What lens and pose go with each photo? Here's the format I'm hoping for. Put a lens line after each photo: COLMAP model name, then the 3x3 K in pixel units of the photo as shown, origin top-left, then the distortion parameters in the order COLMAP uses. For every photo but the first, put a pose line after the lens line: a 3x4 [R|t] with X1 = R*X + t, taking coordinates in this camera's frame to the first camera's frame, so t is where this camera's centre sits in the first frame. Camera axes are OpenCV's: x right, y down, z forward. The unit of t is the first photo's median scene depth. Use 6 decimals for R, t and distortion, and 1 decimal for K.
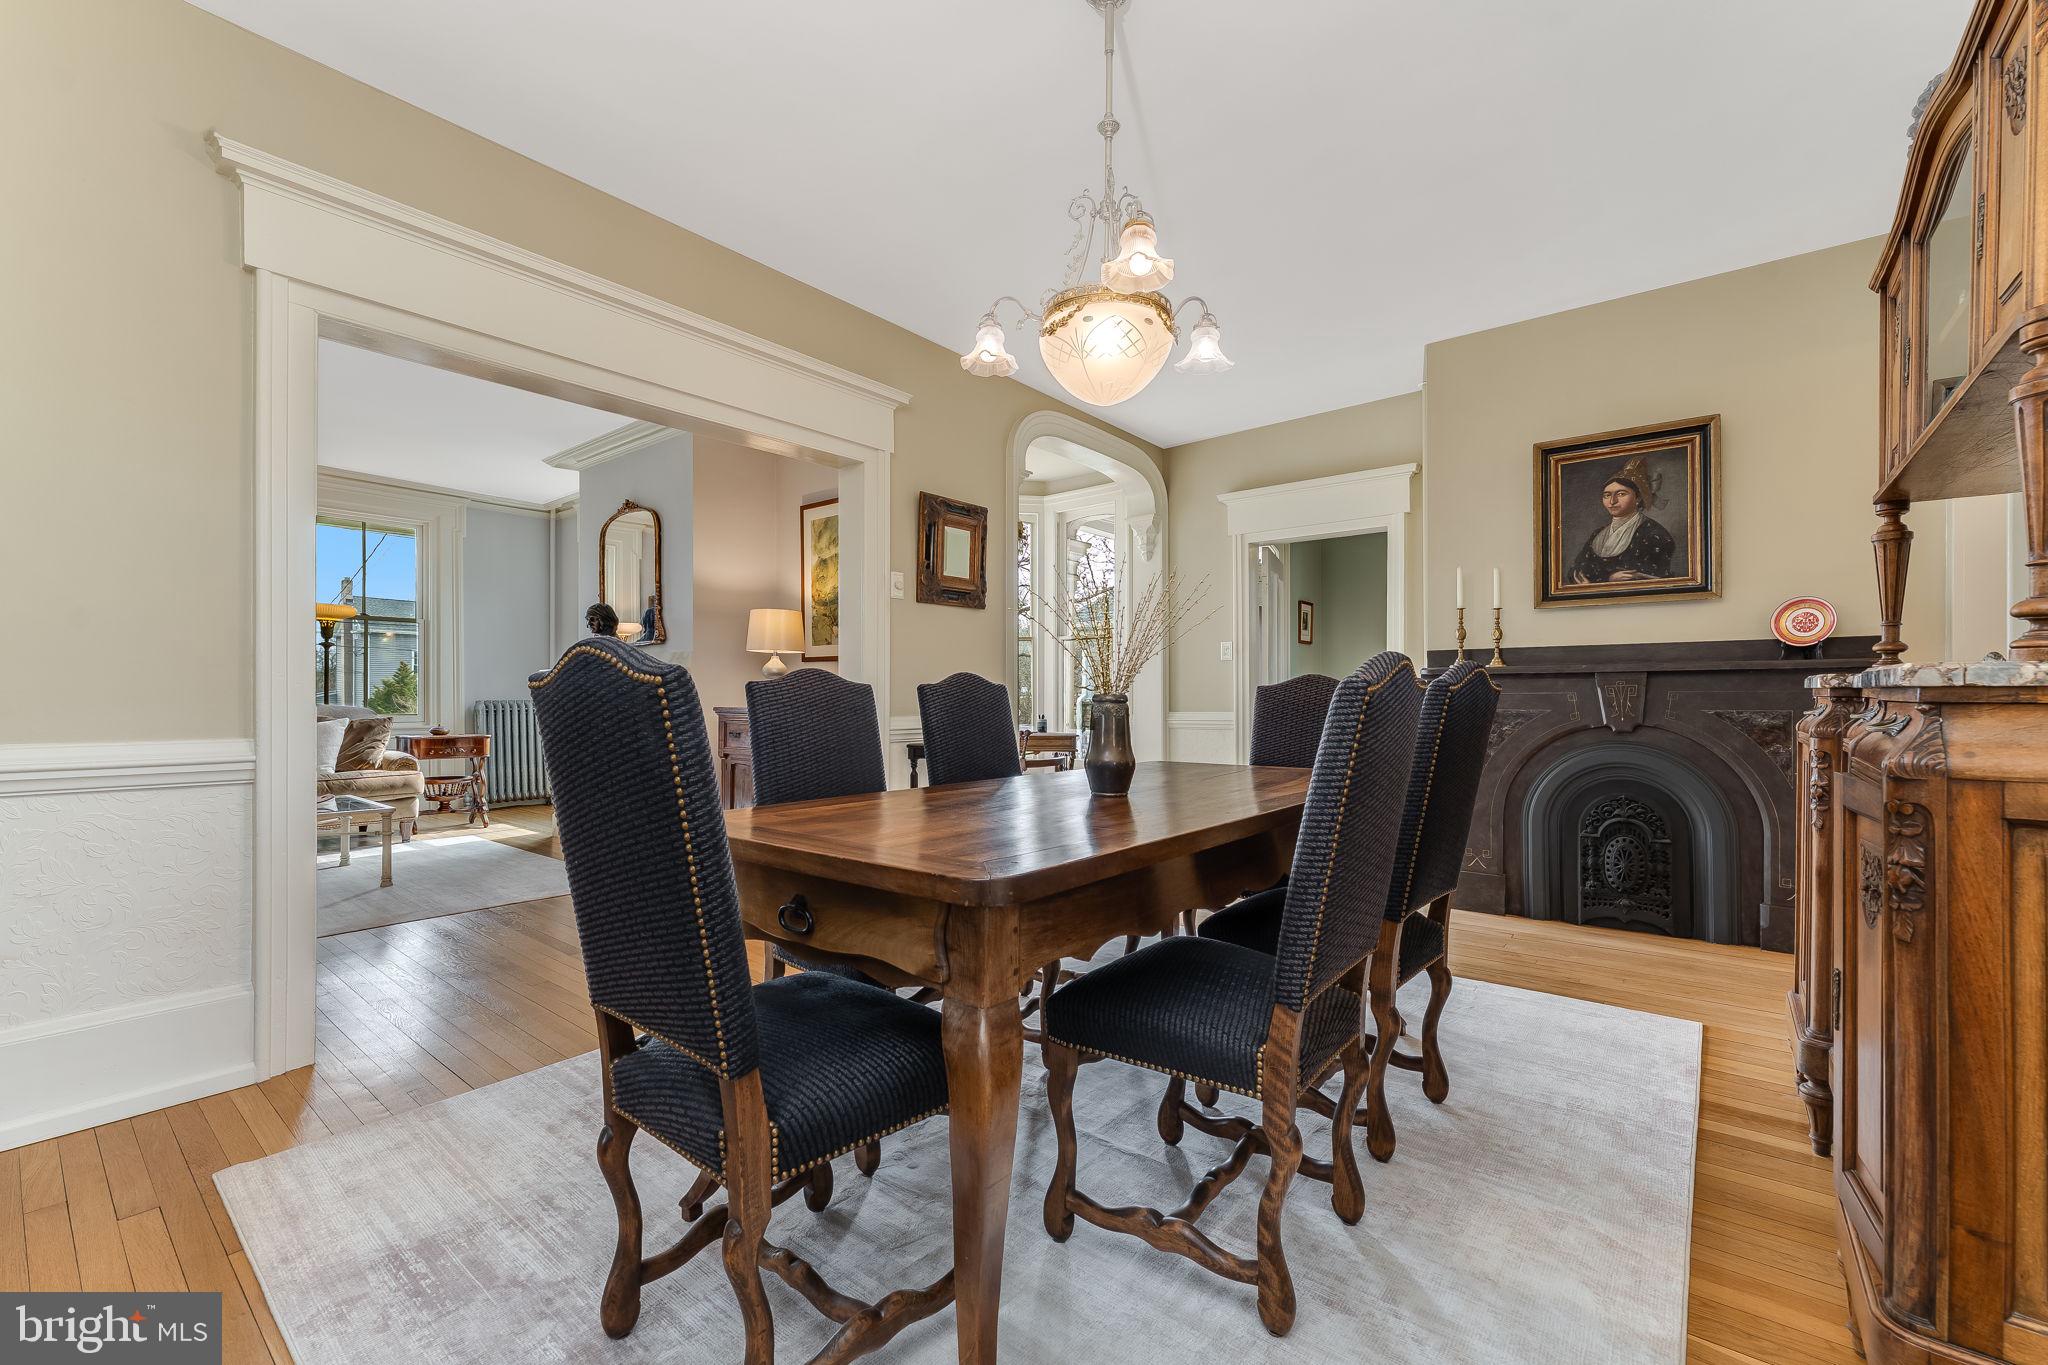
lens RADIAL K [[857.3, 0, 1020.2], [0, 857.3, 704.4], [0, 0, 1]] dist [-0.000169, -0.000037]
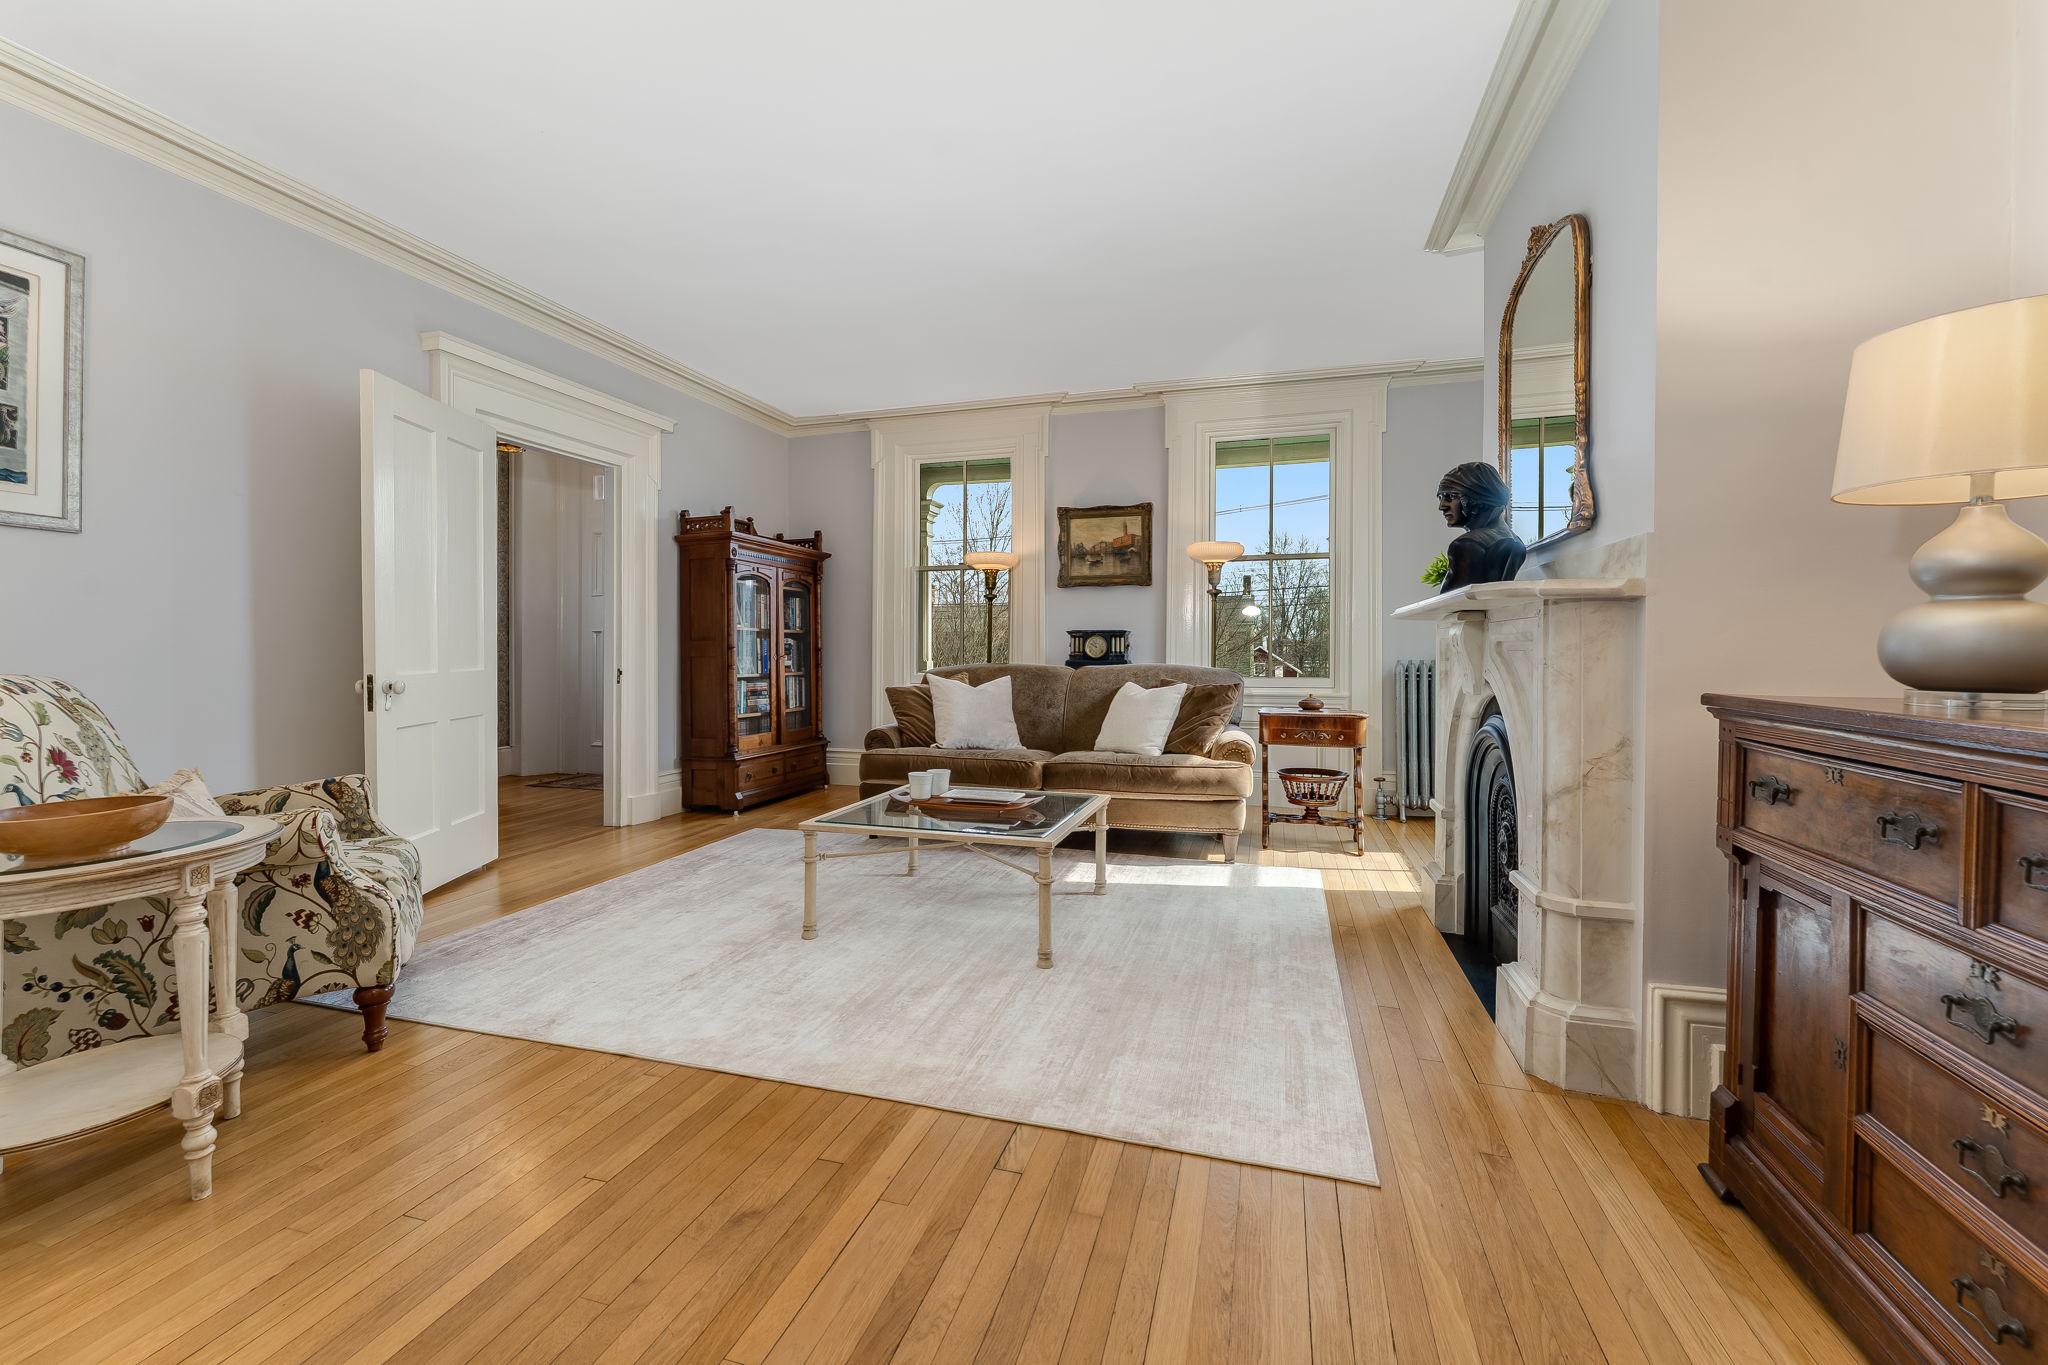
lens RADIAL K [[838.2, 0, 1016.5], [0, 838.2, 669.6], [0, 0, 1]] dist [-0.001281, -0.000074]
pose [[0.377408, 0.020486, -0.925820, -0.147745], [-0.009279, 0.999789, 0.018340, -0.009508], [0.926001, 0.001670, 0.377518, 0.582969]]
